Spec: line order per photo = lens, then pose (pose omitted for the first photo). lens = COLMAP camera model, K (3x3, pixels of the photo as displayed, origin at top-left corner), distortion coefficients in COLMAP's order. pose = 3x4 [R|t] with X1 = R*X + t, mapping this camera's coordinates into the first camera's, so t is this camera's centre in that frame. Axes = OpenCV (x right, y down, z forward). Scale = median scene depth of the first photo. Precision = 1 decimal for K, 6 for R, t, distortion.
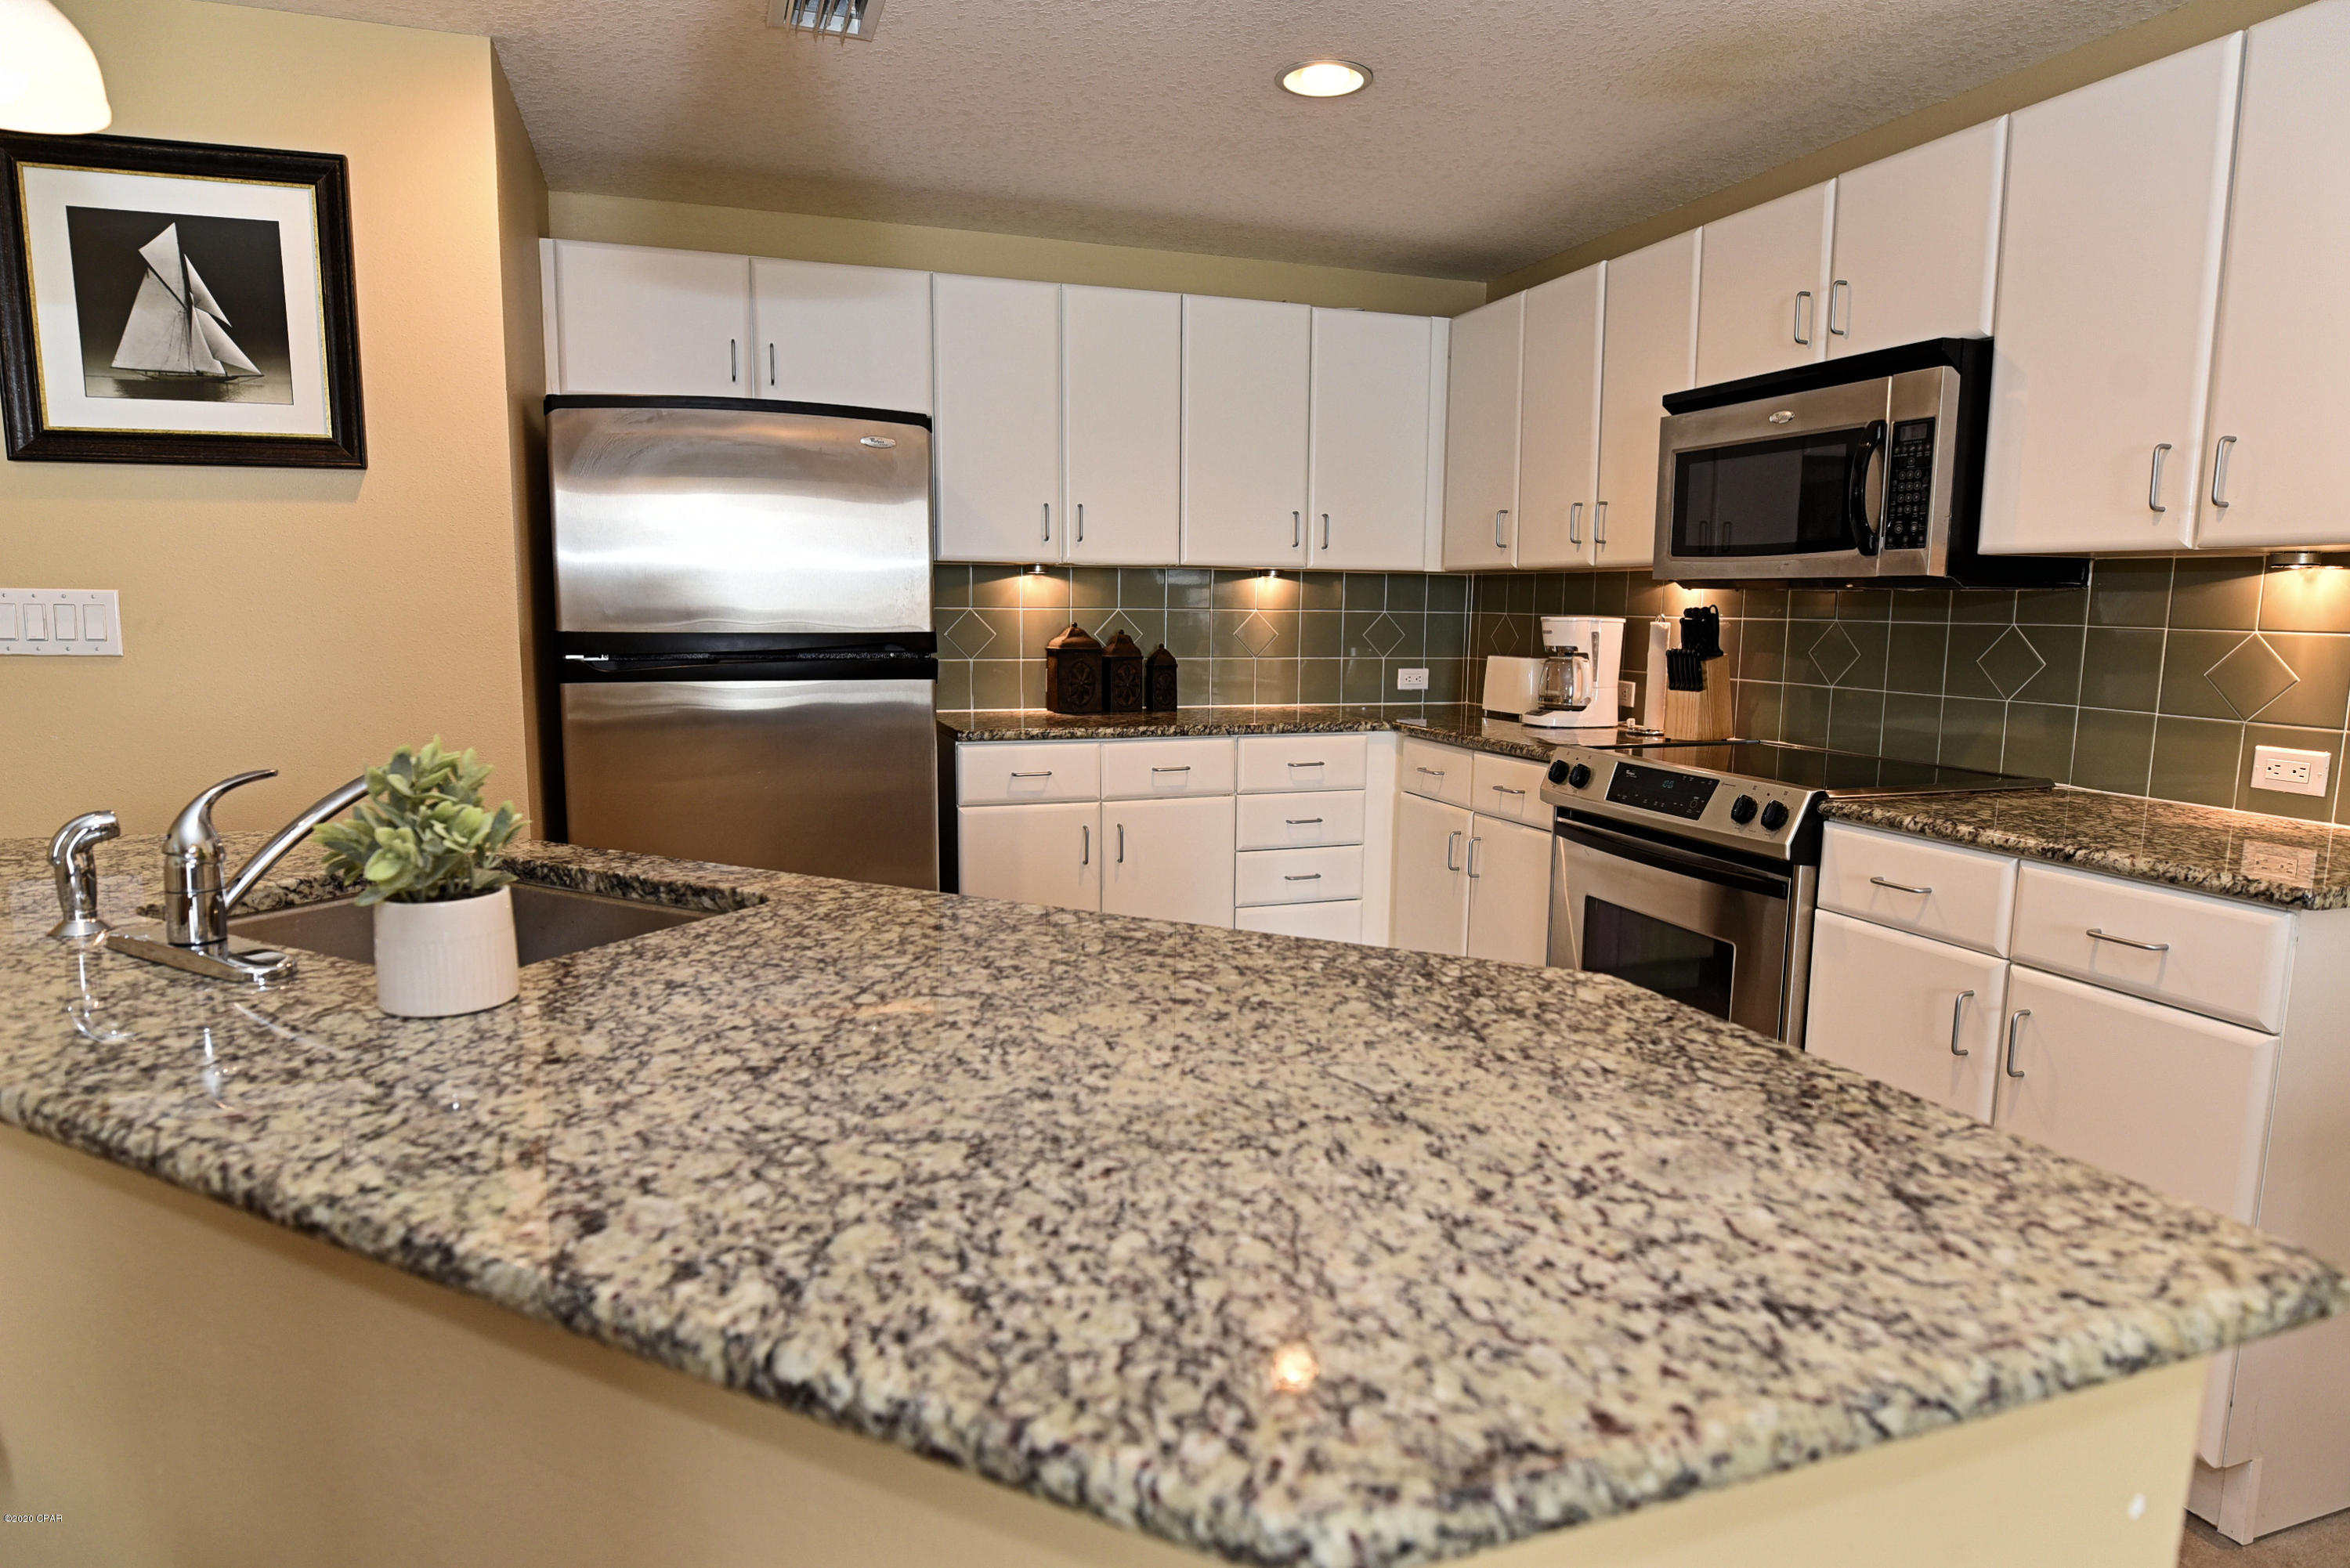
lens RADIAL K [[1351.6, 0, 1182.5], [0, 1351.6, 787.9], [0, 0, 1]] dist [-0.022727, 0.000204]
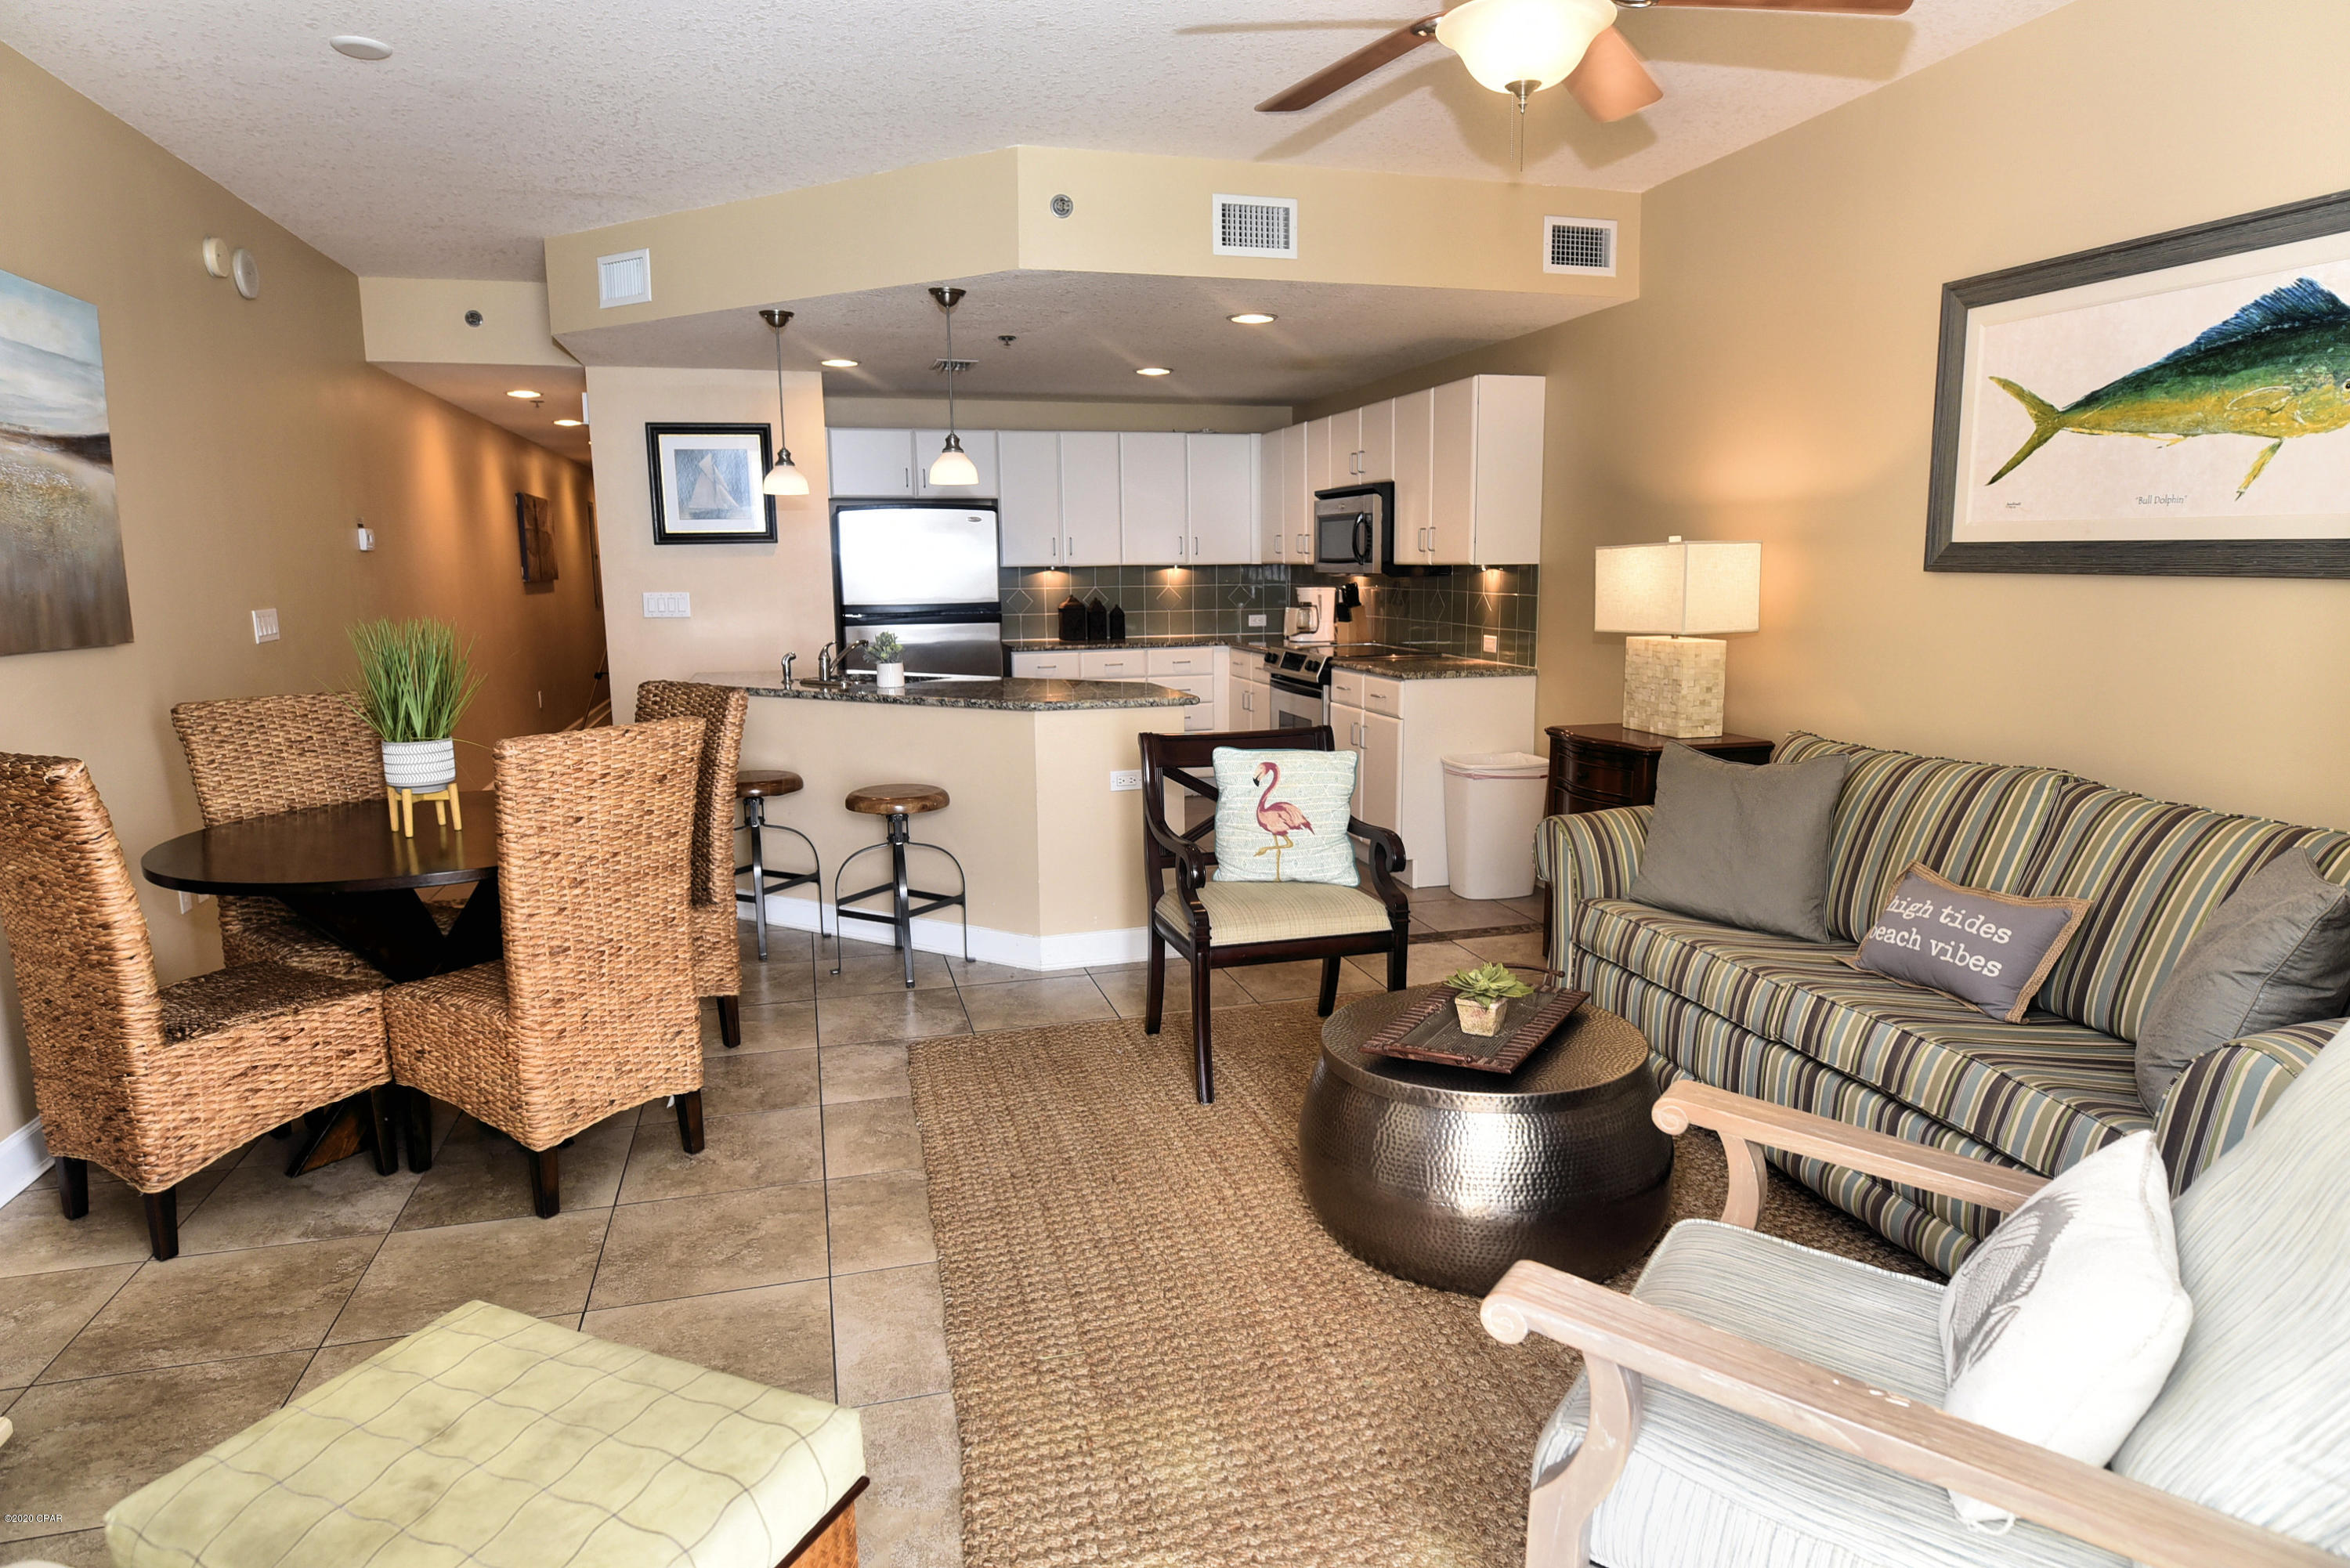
lens RADIAL K [[1351.6, 0, 1182.5], [0, 1351.6, 787.9], [0, 0, 1]] dist [-0.022727, 0.000204]
pose [[0.998024, -0.010025, -0.062029, 0.260496], [0.011981, 0.999440, 0.031238, 0.130495], [0.061681, -0.031920, 0.997585, -1.257804]]
